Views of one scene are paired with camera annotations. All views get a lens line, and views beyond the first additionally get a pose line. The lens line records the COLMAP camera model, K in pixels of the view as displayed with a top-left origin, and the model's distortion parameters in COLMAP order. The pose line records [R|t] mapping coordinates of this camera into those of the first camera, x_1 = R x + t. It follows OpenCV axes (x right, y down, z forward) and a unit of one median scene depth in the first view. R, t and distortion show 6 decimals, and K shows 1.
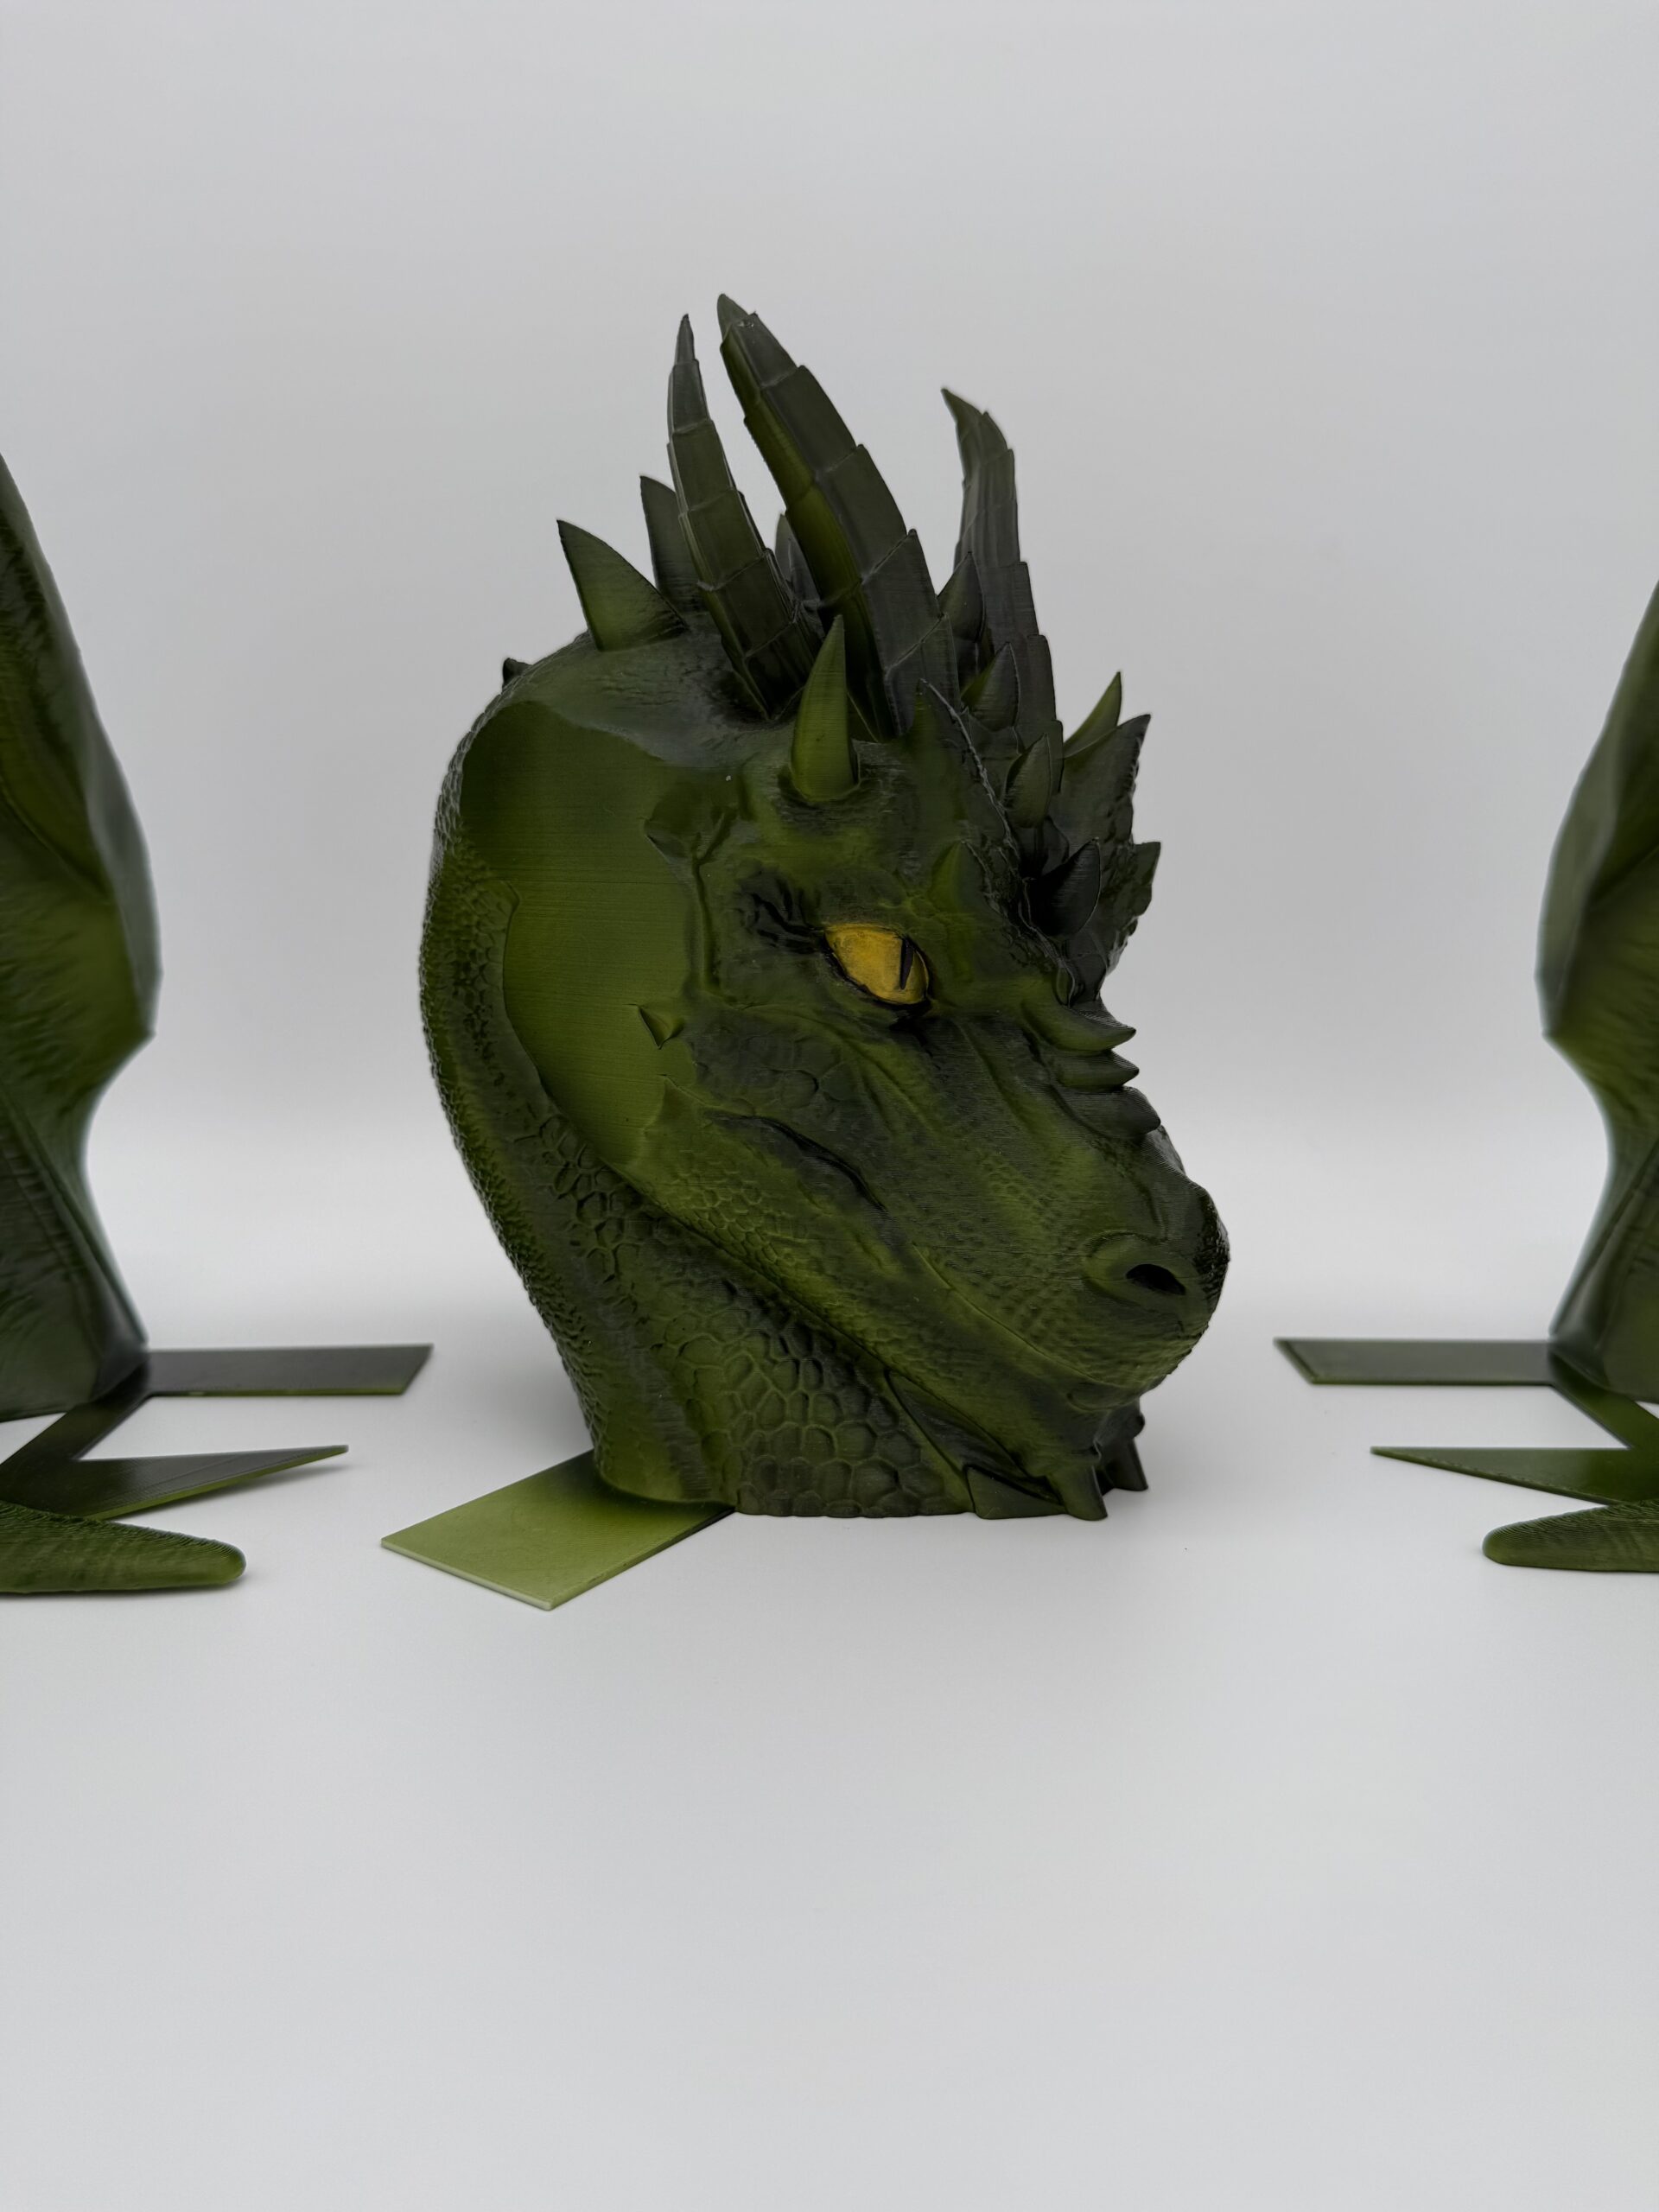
lens RADIAL K [[1627.9, 0, 829.5], [0, 1627.9, 1106.0], [0, 0, 1]] dist [-0.055773, -0.000249]
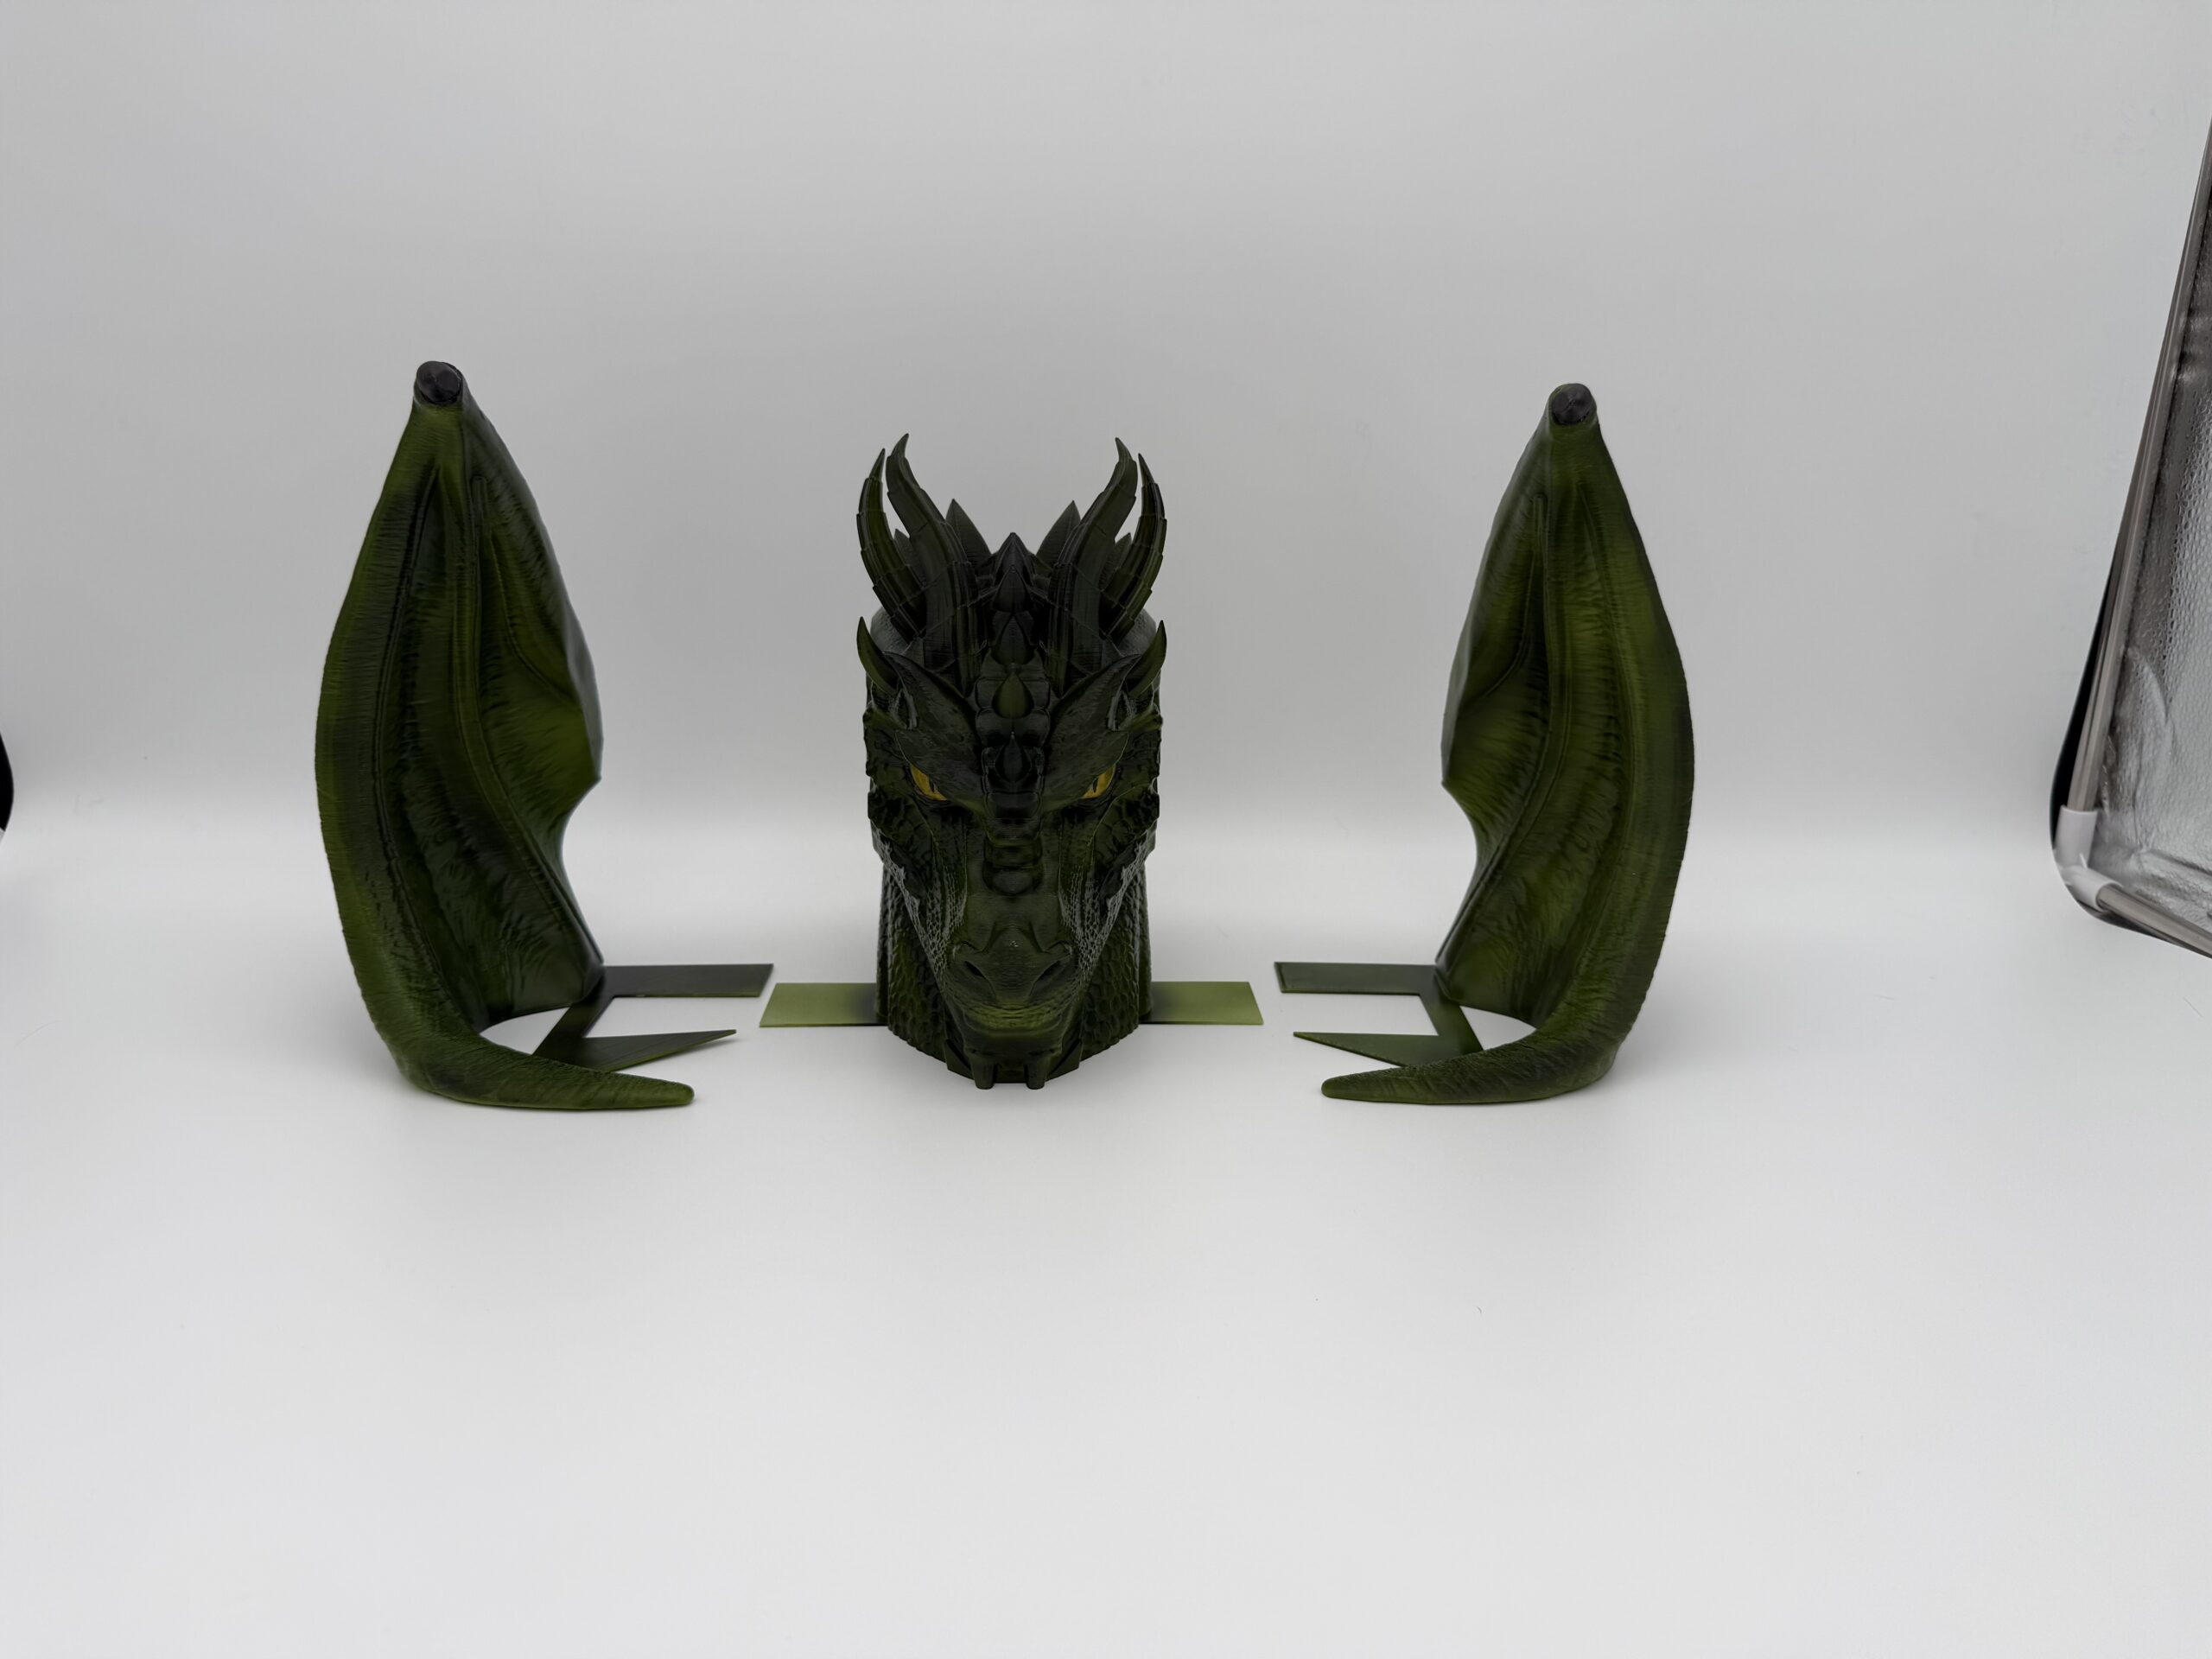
lens RADIAL K [[1527.5, 0, 1106.0], [0, 1527.5, 829.5], [0, 0, 1]] dist [0.004349, 0.000233]
pose [[0.999827, 0.007252, 0.017136, 0.081024], [-0.009186, 0.993251, 0.115621, -0.195260], [-0.016182, -0.115758, 0.993146, -0.628159]]
